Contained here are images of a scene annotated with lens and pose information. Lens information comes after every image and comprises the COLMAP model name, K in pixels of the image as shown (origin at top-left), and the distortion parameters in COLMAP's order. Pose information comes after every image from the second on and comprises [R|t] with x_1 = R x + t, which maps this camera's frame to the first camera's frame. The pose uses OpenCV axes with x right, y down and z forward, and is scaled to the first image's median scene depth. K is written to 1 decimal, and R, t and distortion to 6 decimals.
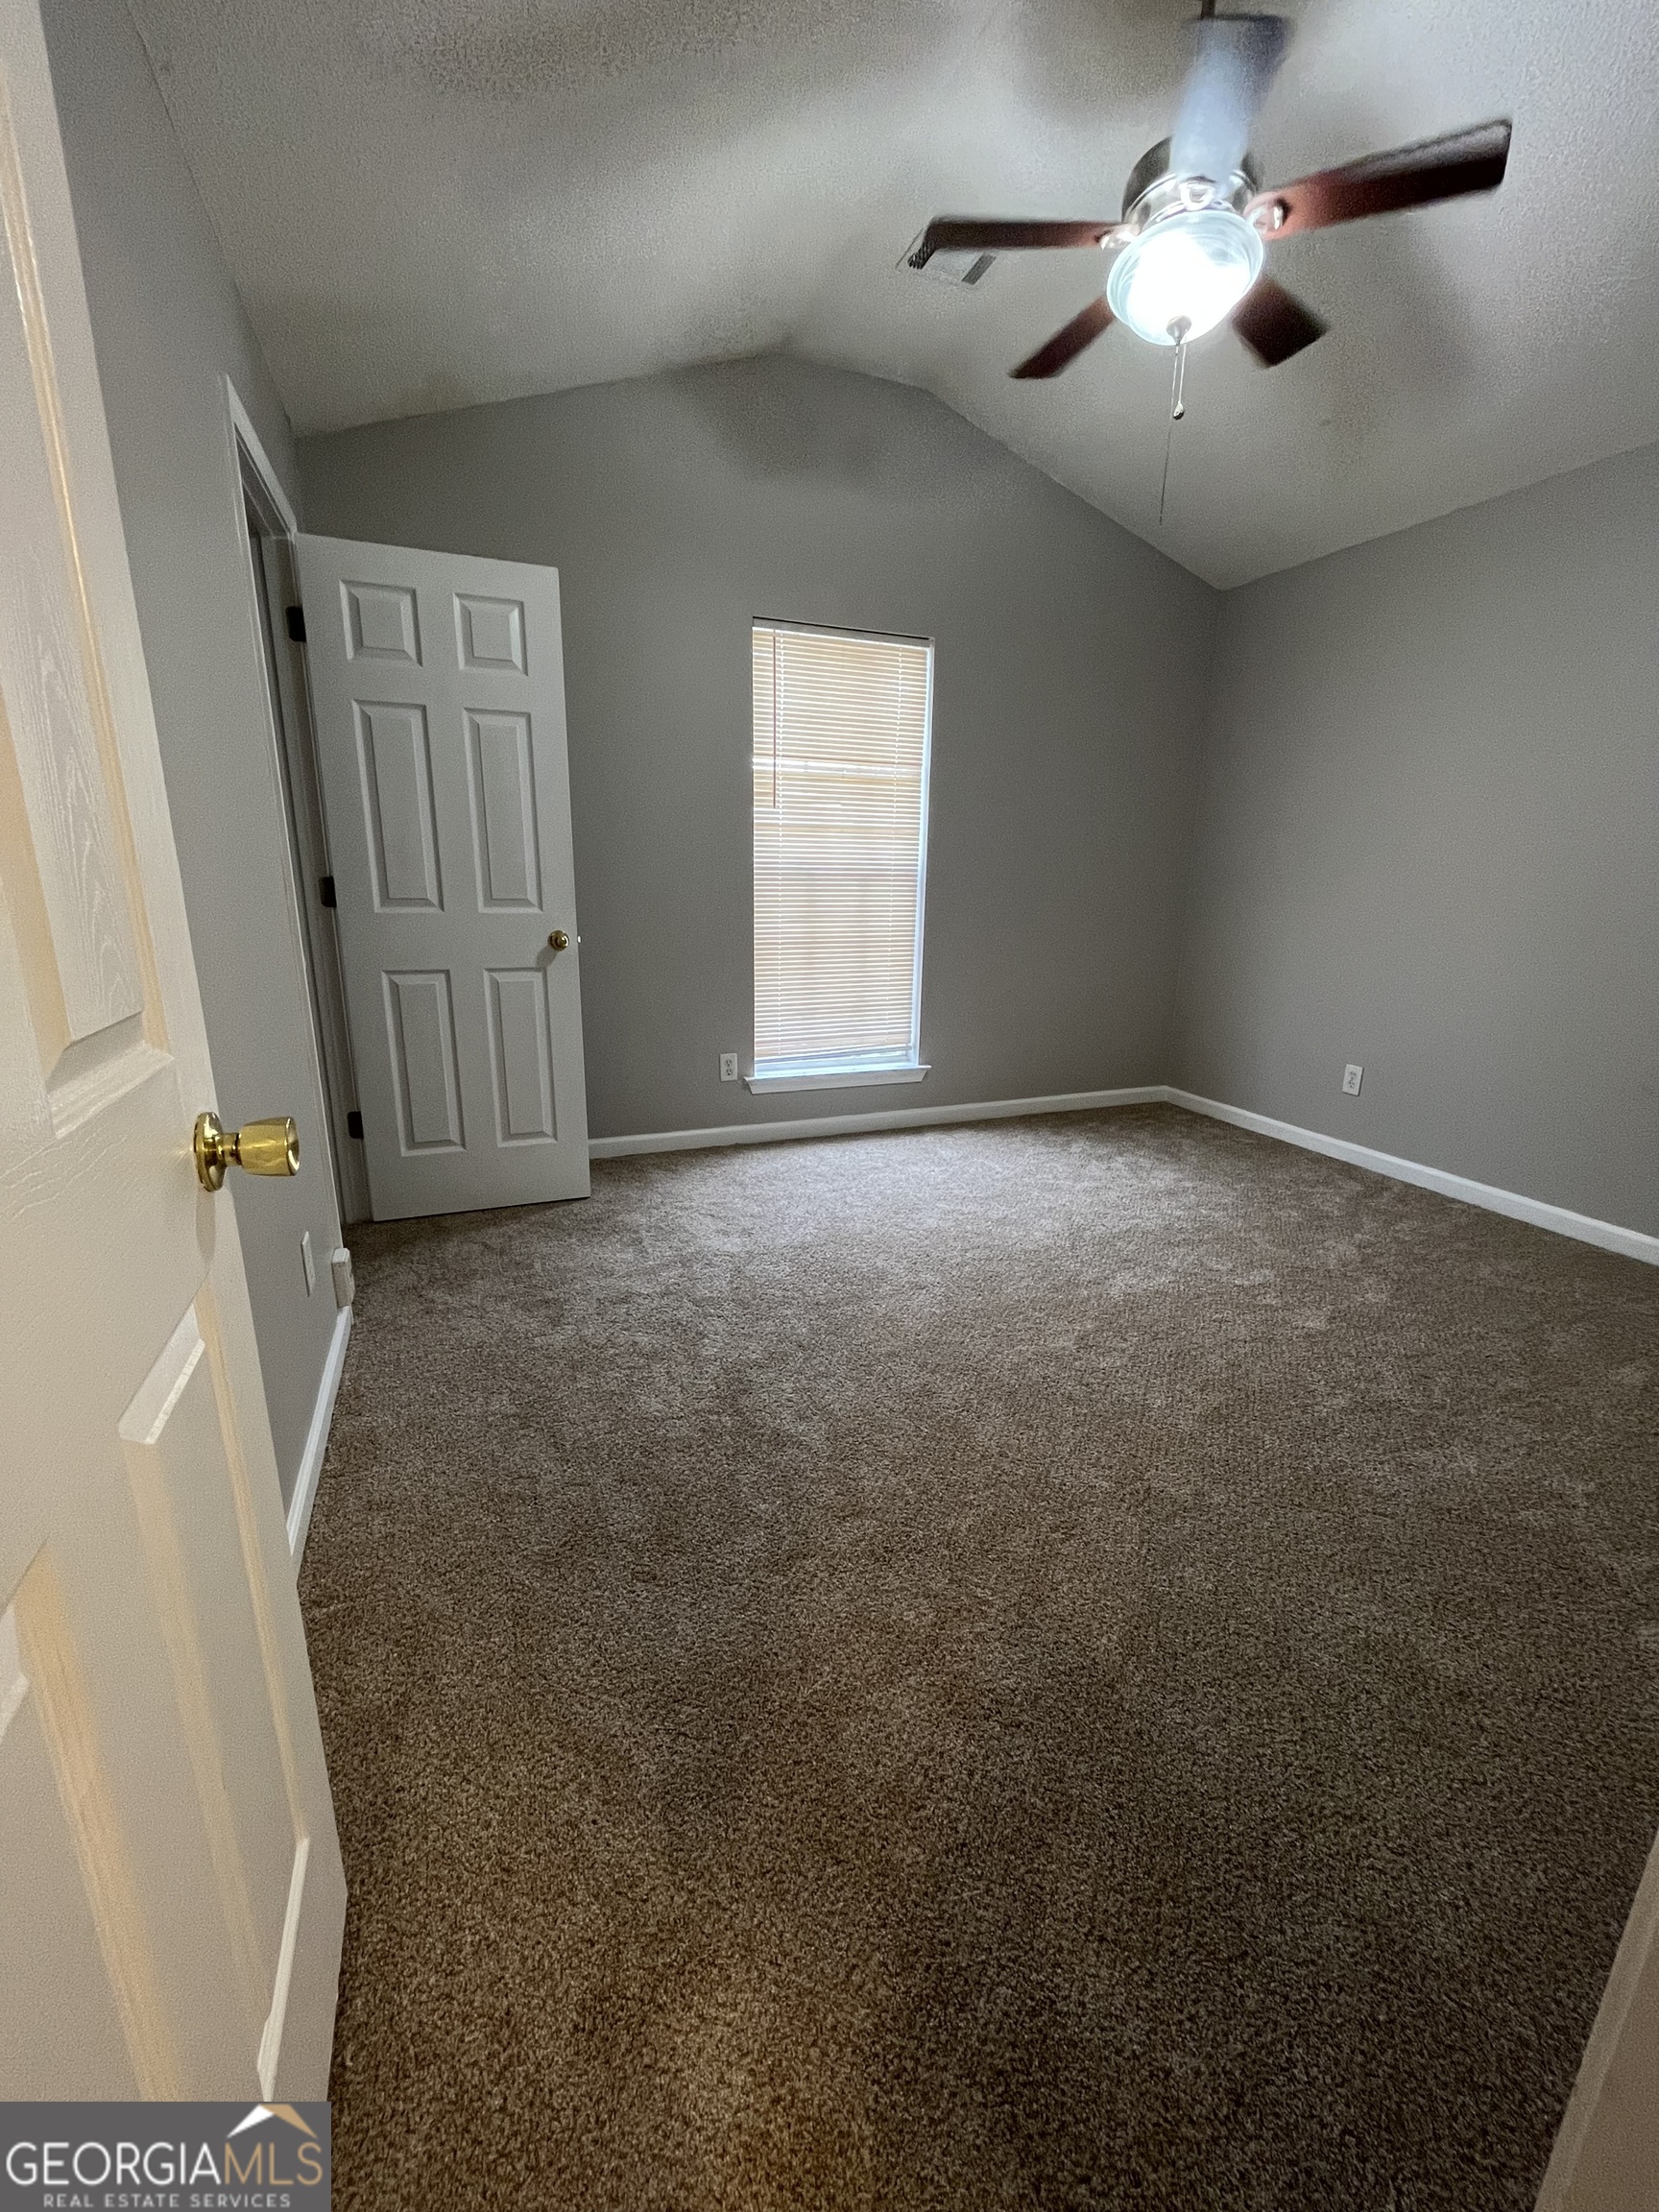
lens RADIAL K [[893.3, 0, 833.6], [0, 893.3, 1117.3], [0, 0, 1]] dist [-0.002917, -0.000052]
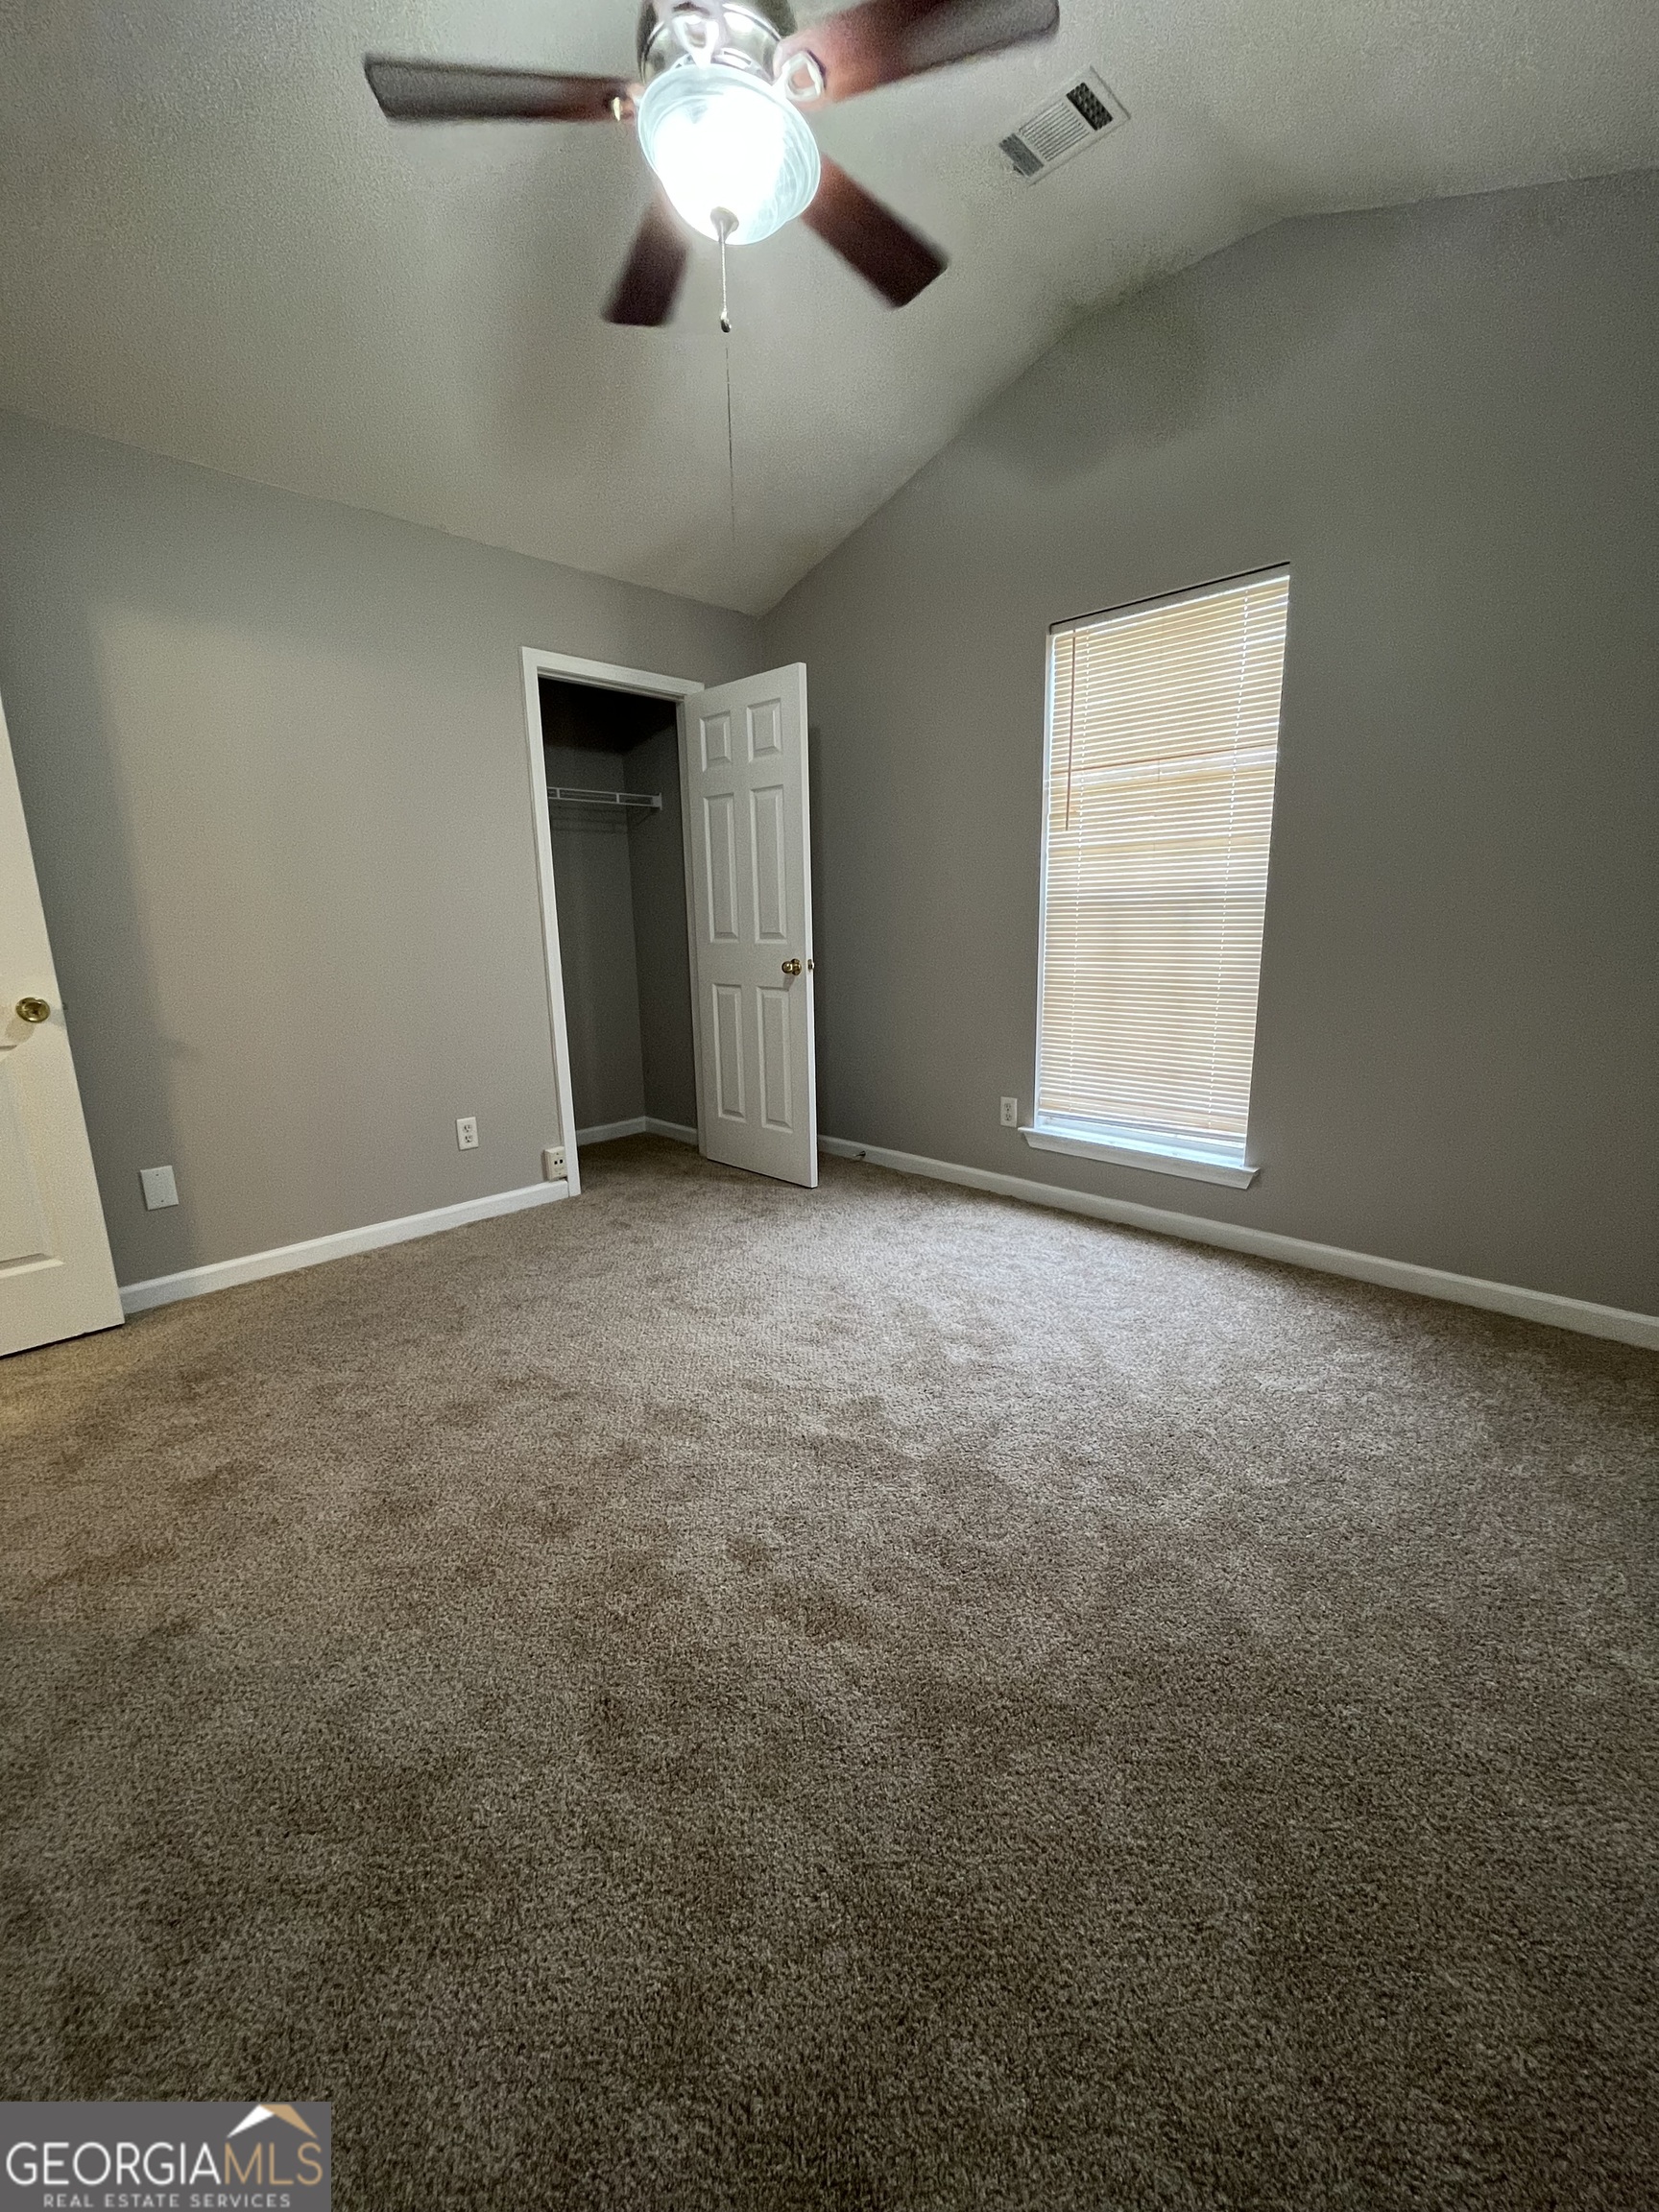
lens RADIAL K [[893.3, 0, 831.3], [0, 893.3, 1116.6], [0, 0, 1]] dist [-0.002917, -0.000052]
pose [[0.398463, 0.179038, -0.899540, 0.652764], [-0.220839, 0.970637, 0.095365, -0.100125], [0.890201, 0.160654, 0.426301, 0.441692]]
